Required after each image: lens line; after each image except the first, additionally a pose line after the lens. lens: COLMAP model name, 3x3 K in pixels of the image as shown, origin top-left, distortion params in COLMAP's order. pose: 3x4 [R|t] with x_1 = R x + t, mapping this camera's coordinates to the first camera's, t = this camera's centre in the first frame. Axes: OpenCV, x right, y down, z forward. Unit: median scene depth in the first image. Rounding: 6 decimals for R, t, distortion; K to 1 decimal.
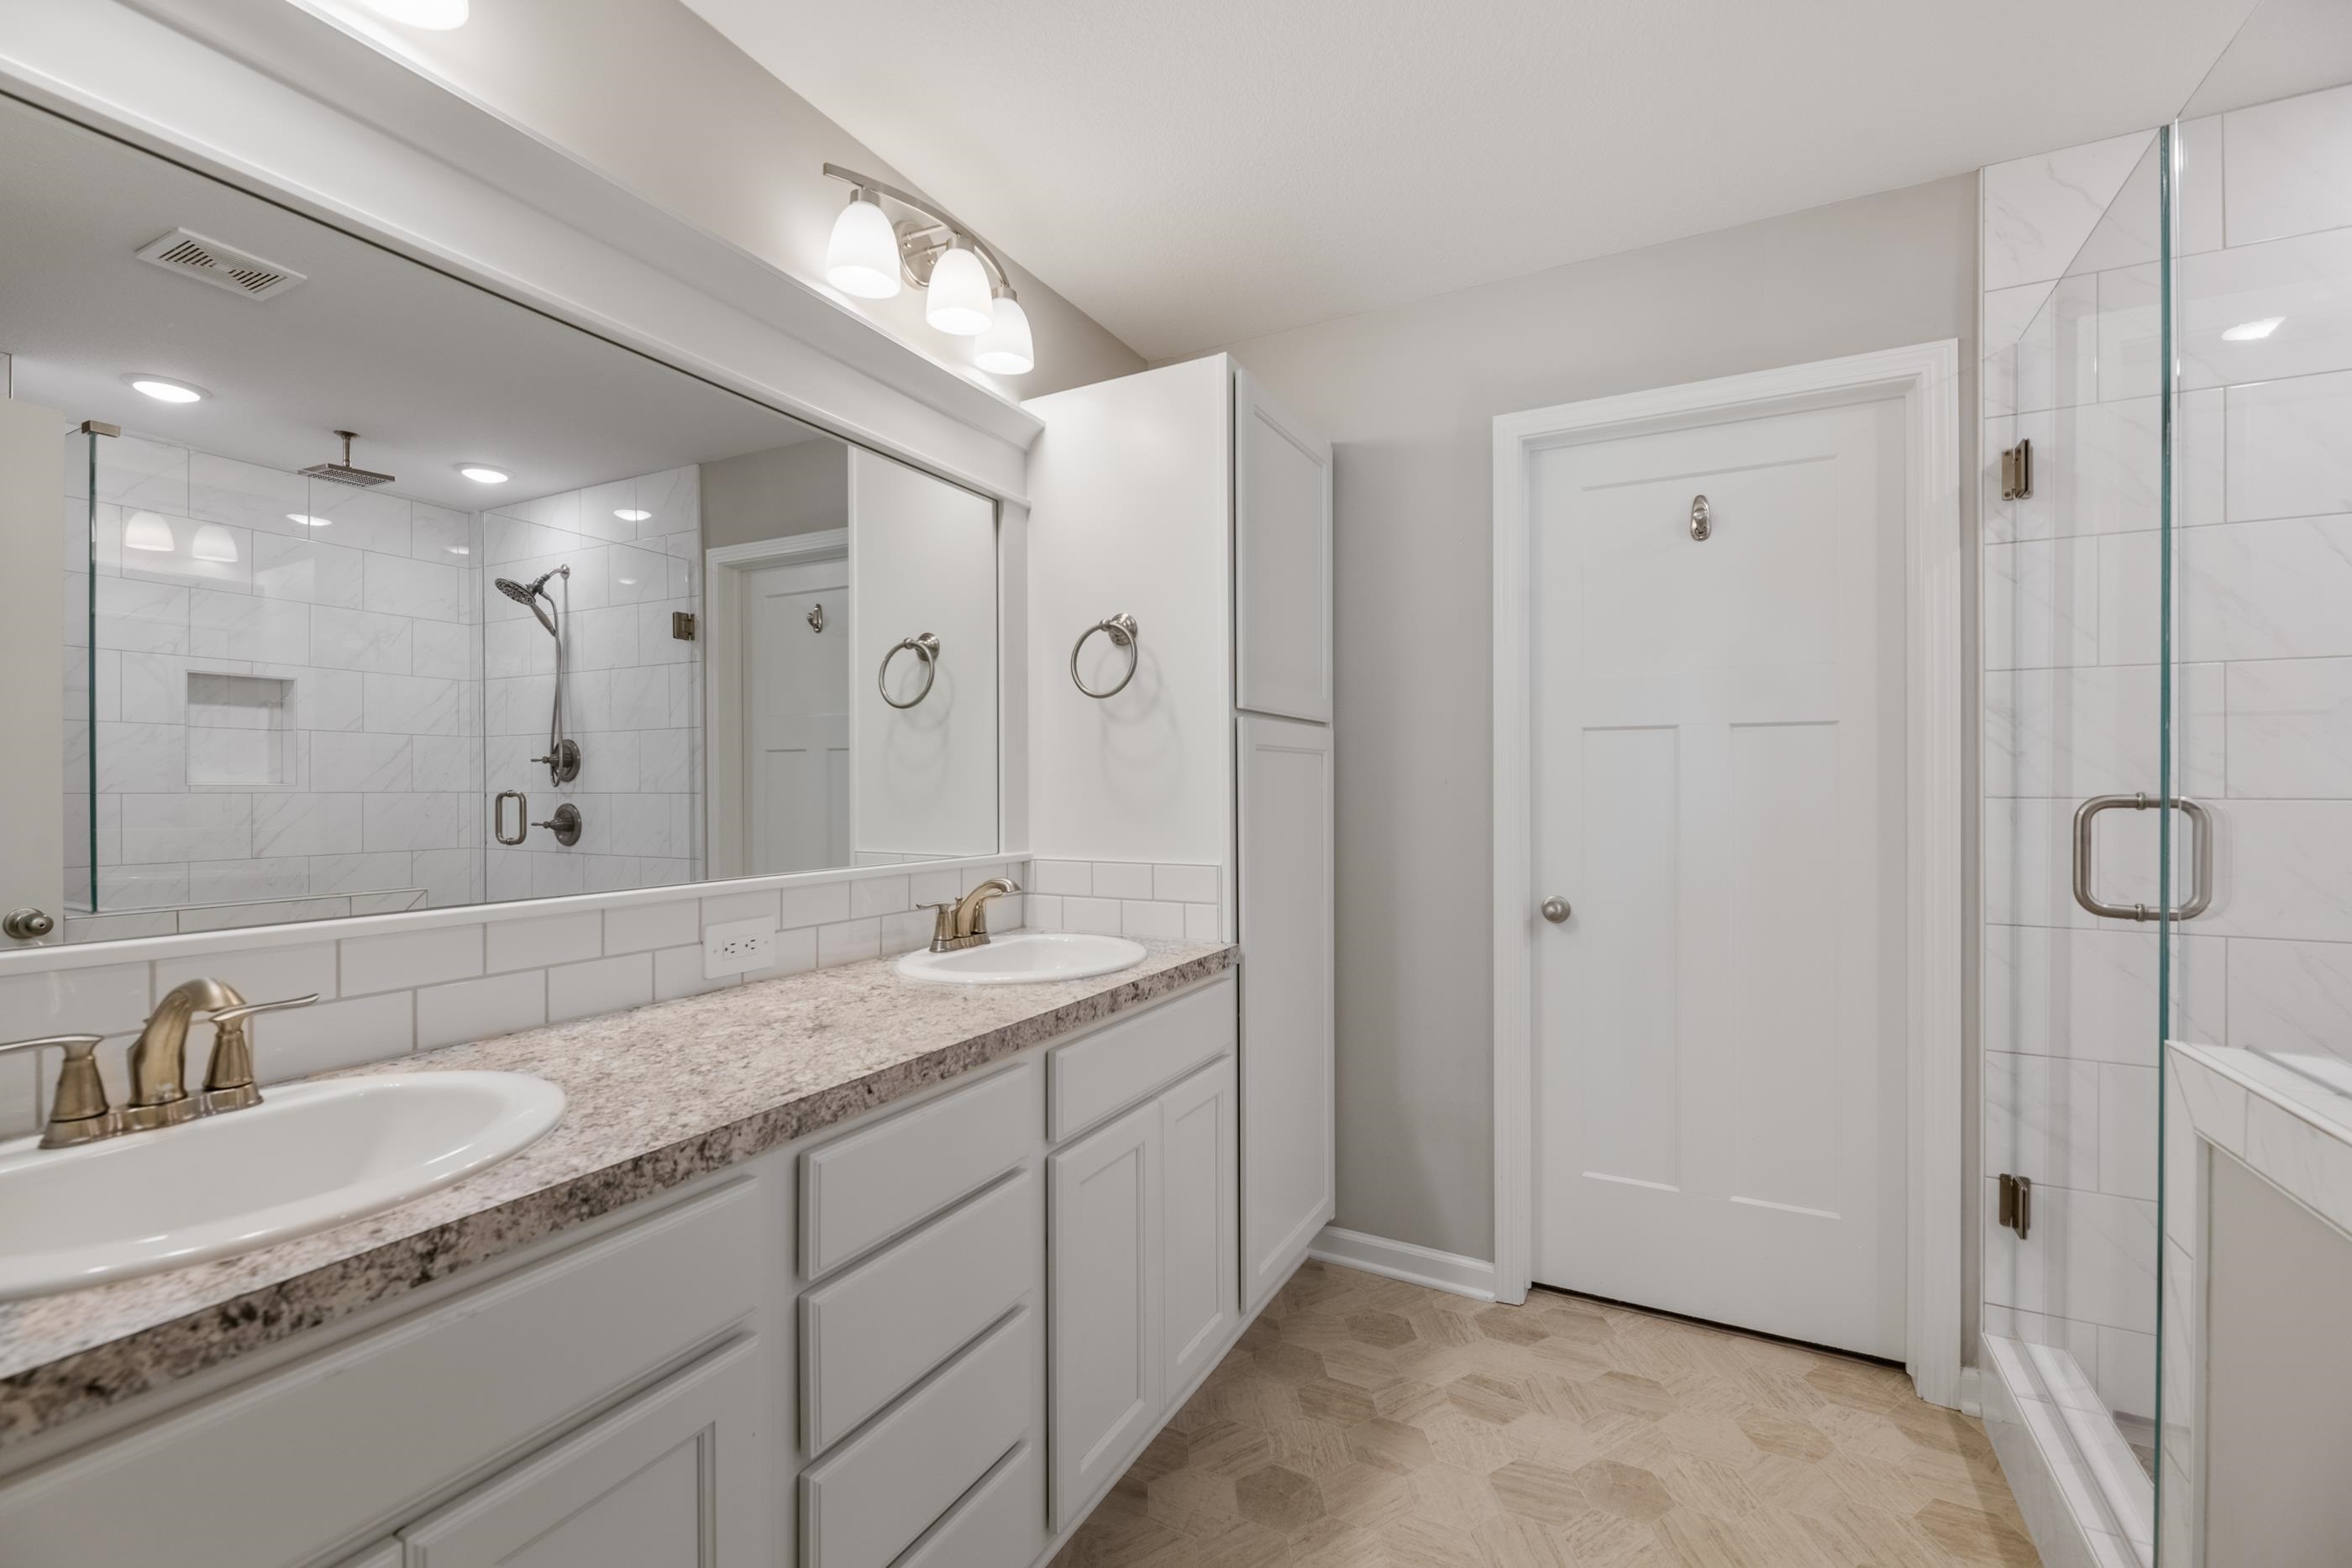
lens RADIAL K [[977.0, 0, 1162.4], [0, 977.0, 786.7], [0, 0, 1]] dist [-0.002949, -0.002198]
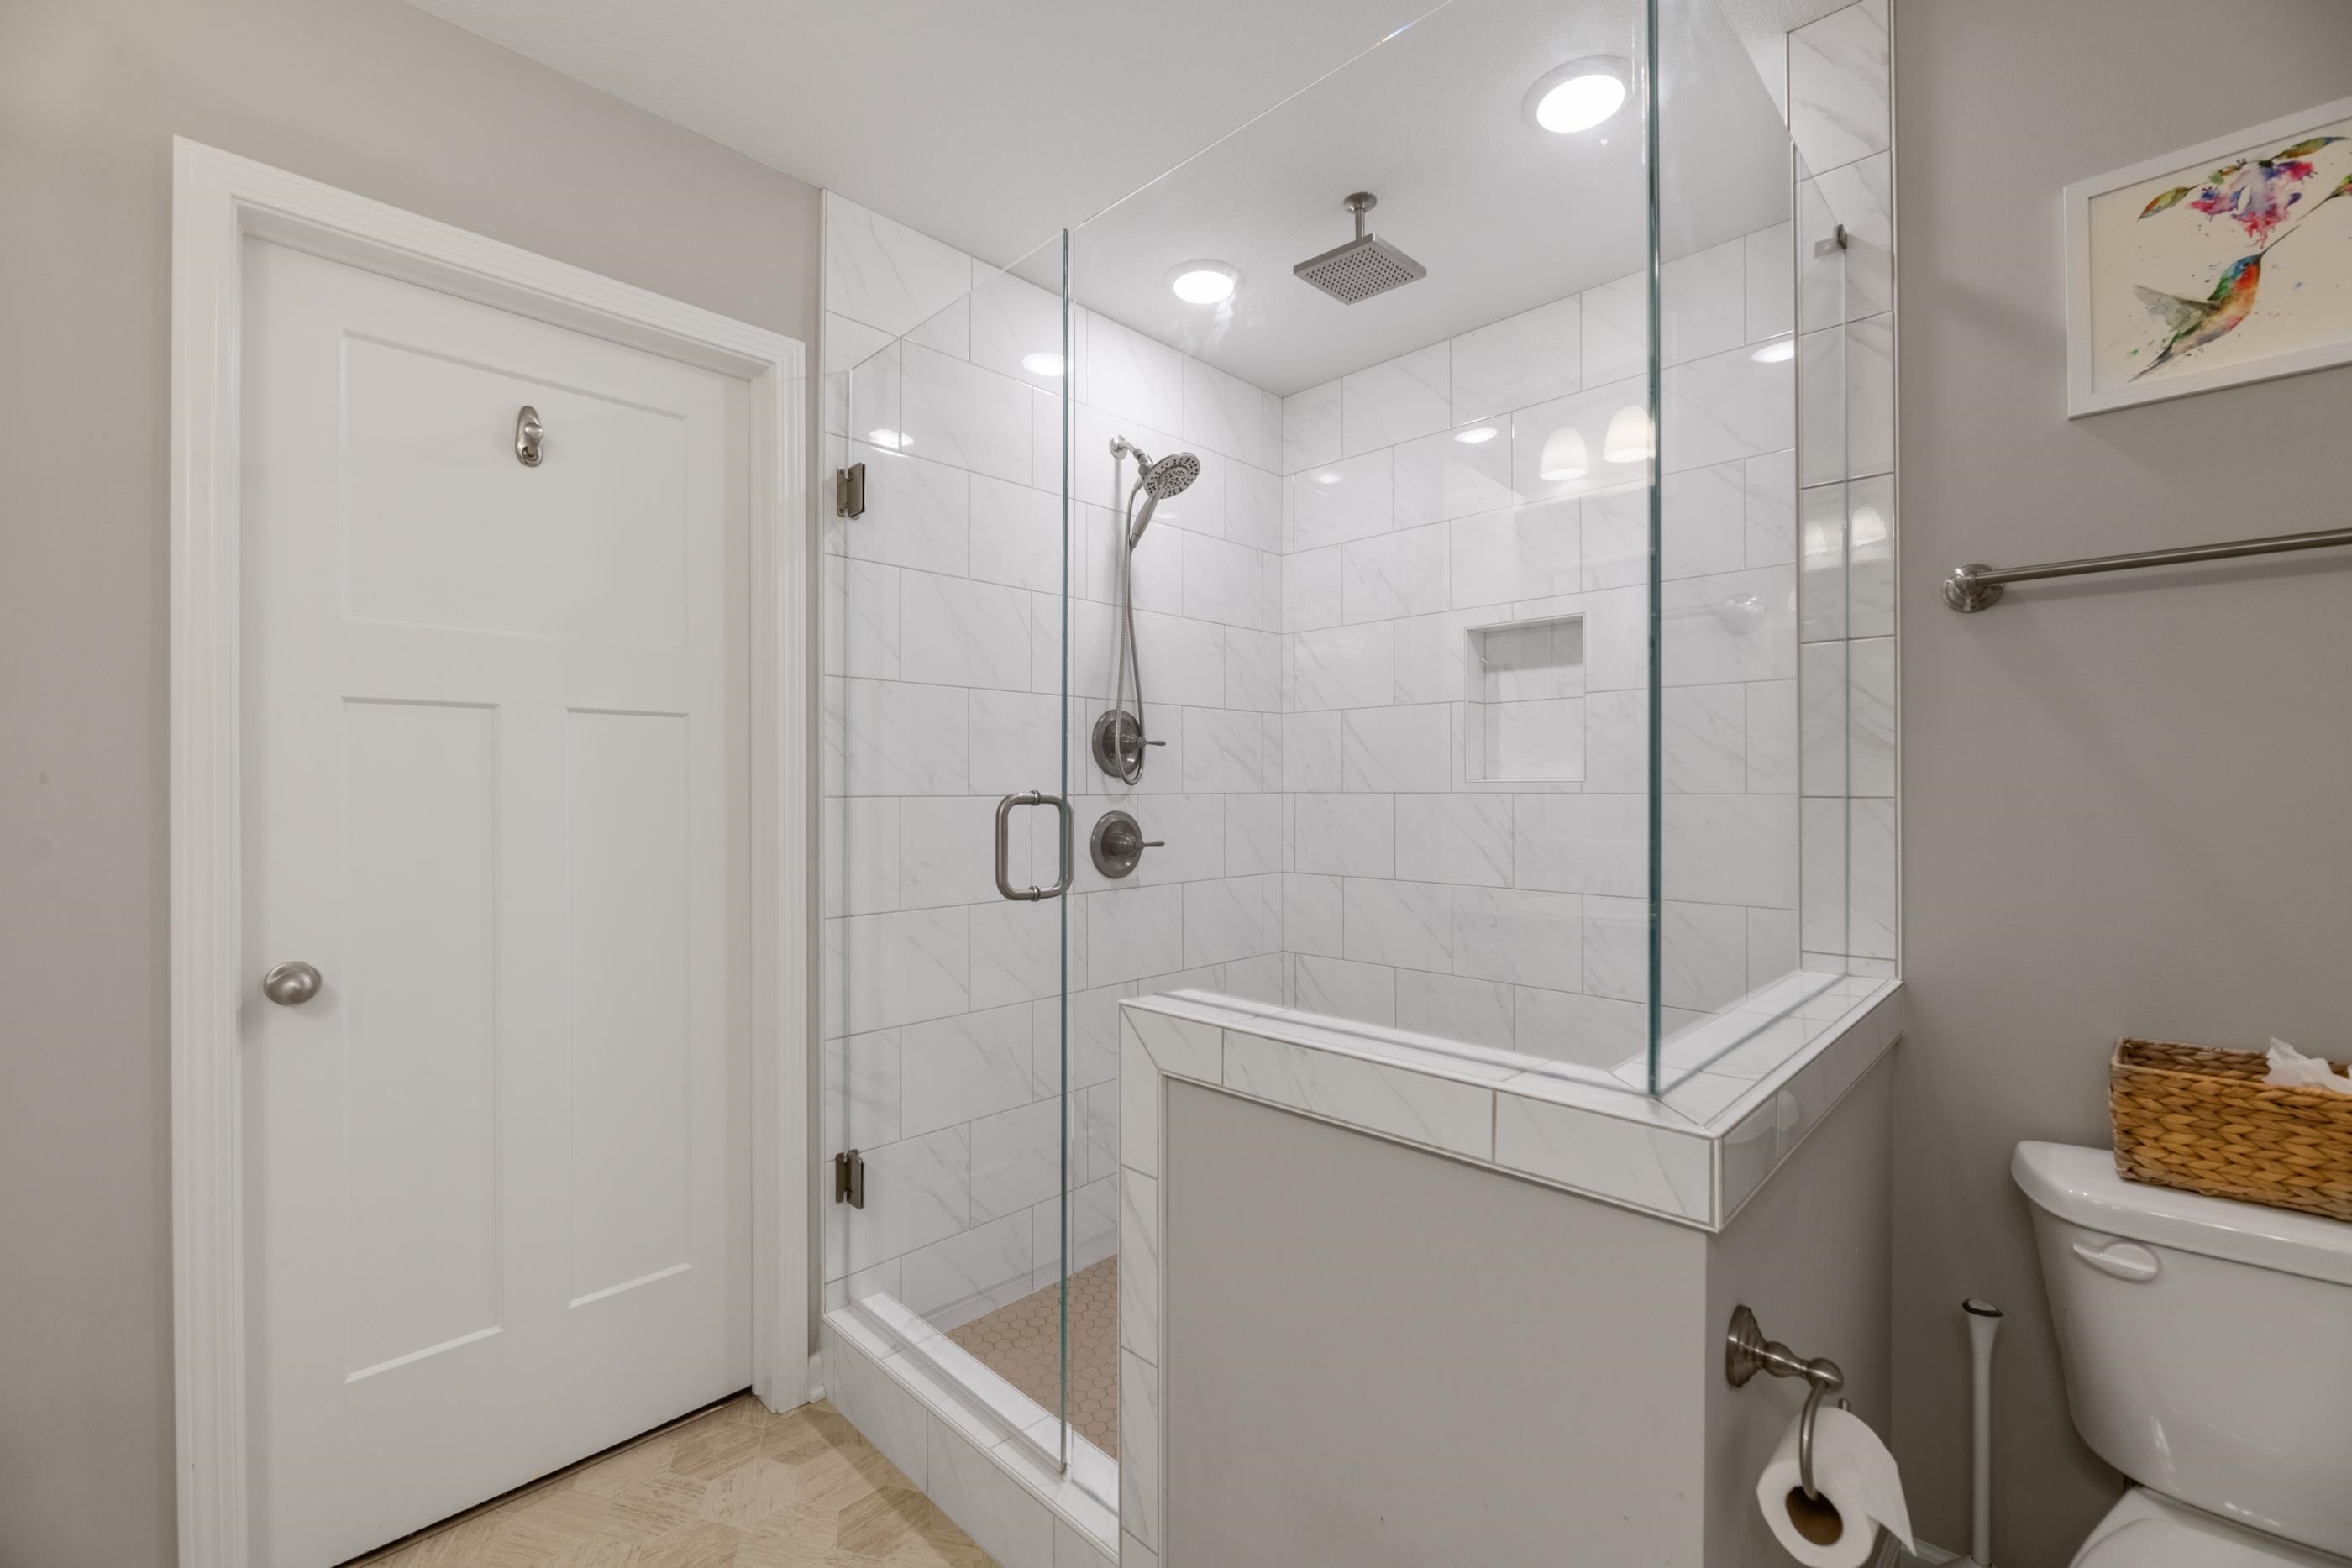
lens RADIAL K [[977.0, 0, 1185.0], [0, 977.0, 786.3], [0, 0, 1]] dist [-0.002949, -0.002198]
pose [[0.275075, -0.000019, 0.961423, -0.049428], [0.002814, 0.999996, -0.000785, 0.001434], [-0.961419, 0.002921, 0.275074, 0.344575]]
